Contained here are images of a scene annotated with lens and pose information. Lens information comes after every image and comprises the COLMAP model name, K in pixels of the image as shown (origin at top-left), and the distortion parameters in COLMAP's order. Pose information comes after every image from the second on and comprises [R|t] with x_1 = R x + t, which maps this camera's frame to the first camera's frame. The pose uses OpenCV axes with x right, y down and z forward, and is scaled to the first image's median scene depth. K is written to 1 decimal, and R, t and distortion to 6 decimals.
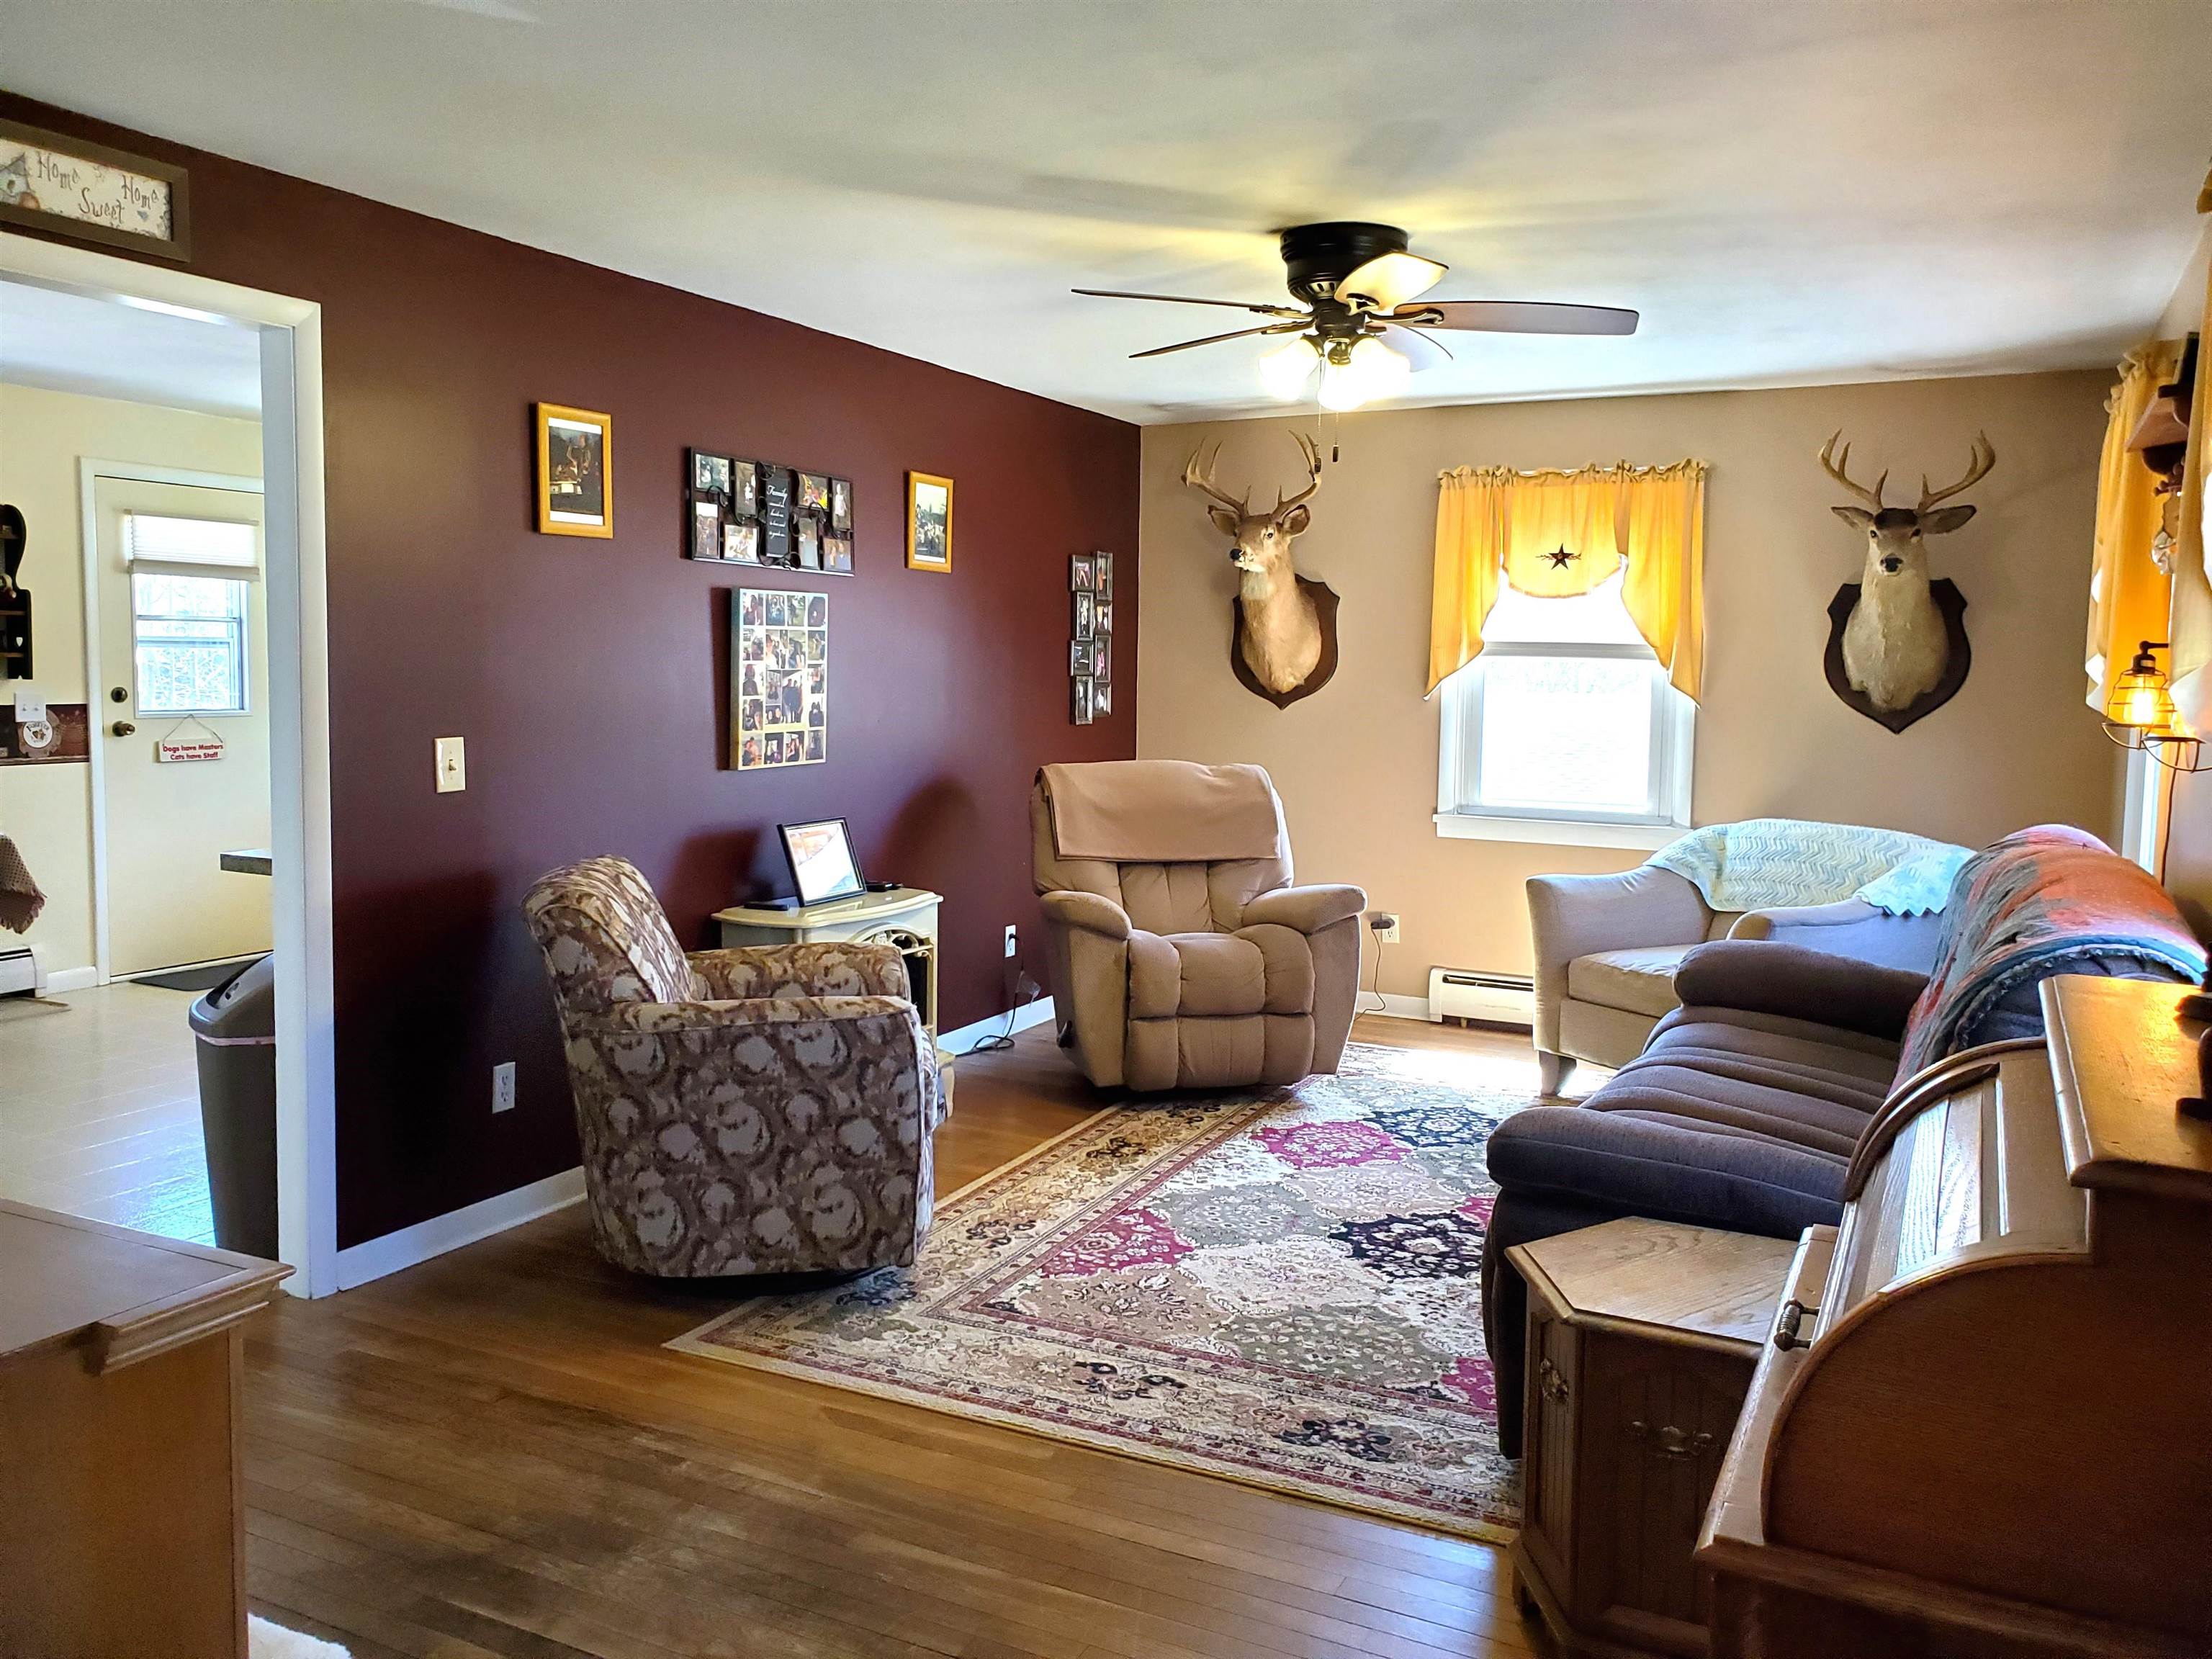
lens RADIAL K [[1743.7, 0, 1101.2], [0, 1743.7, 818.5], [0, 0, 1]] dist [0.026318, 0.000354]
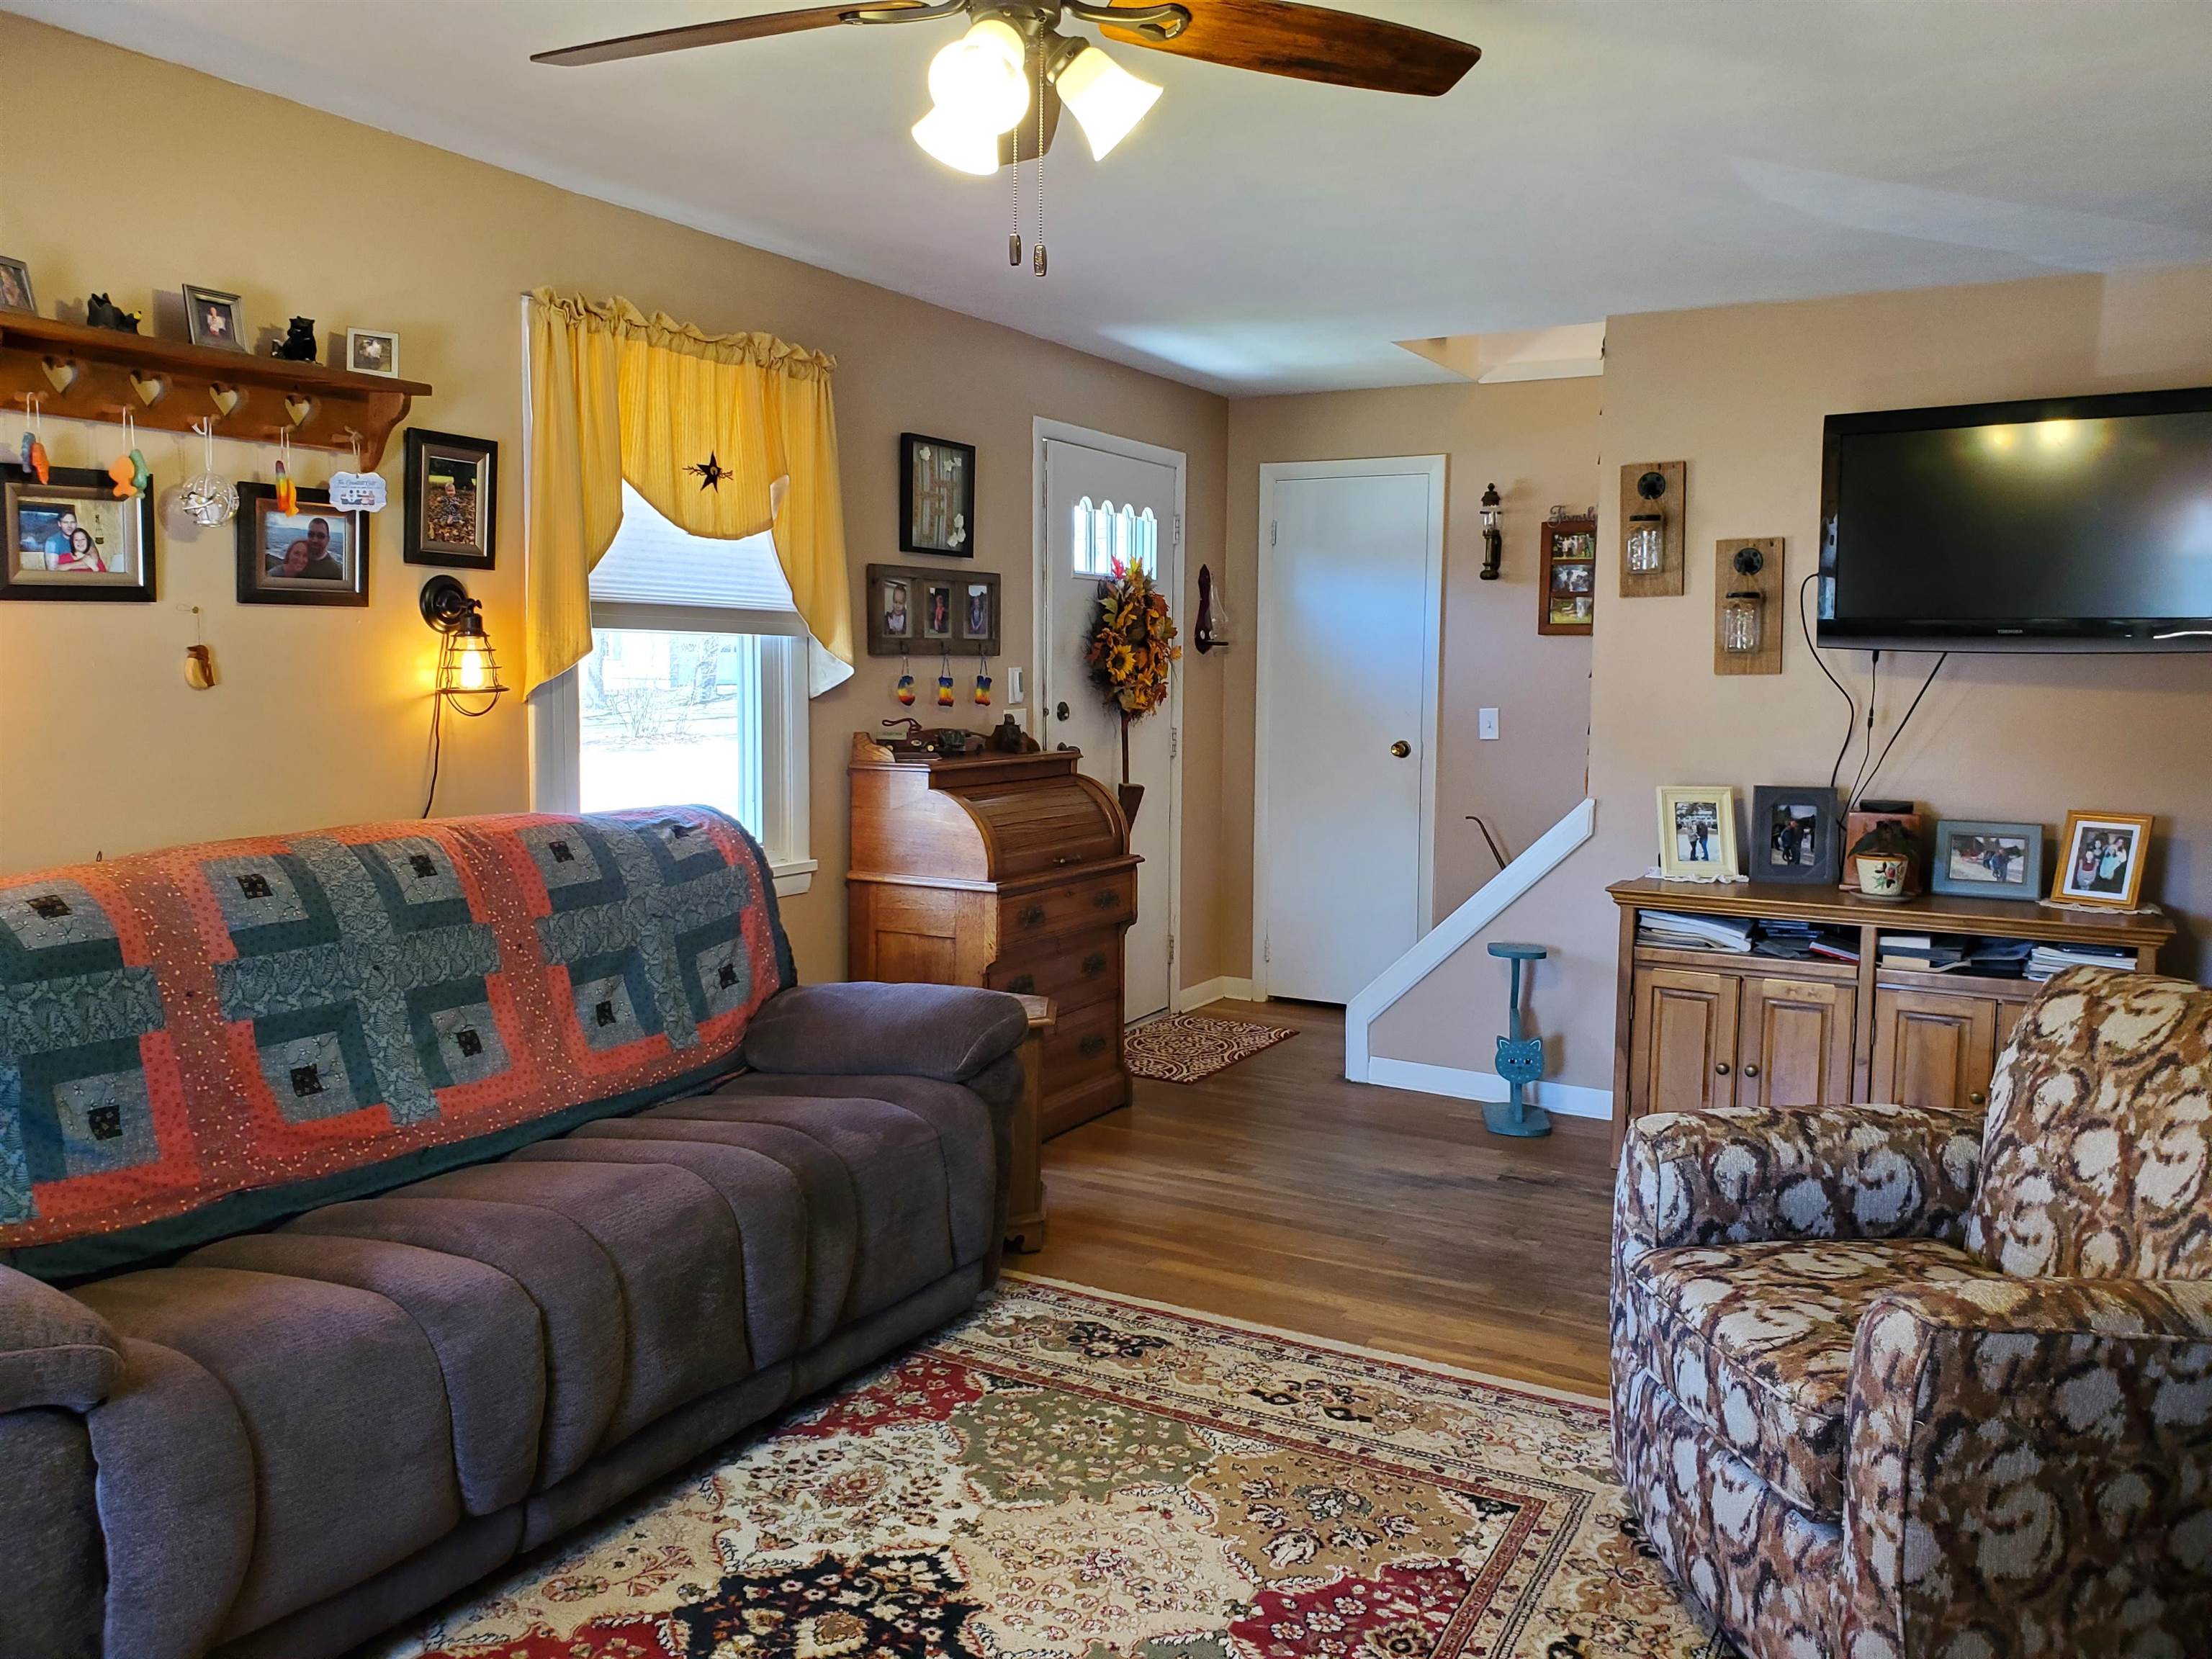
lens RADIAL K [[1743.7, 0, 1112.4], [0, 1743.7, 843.6], [0, 0, 1]] dist [0.026318, 0.000354]
pose [[-0.998766, -0.031244, 0.038599, 0.091892], [-0.022866, 0.979313, 0.201055, -0.157955], [-0.044083, 0.199925, -0.978819, 1.794192]]
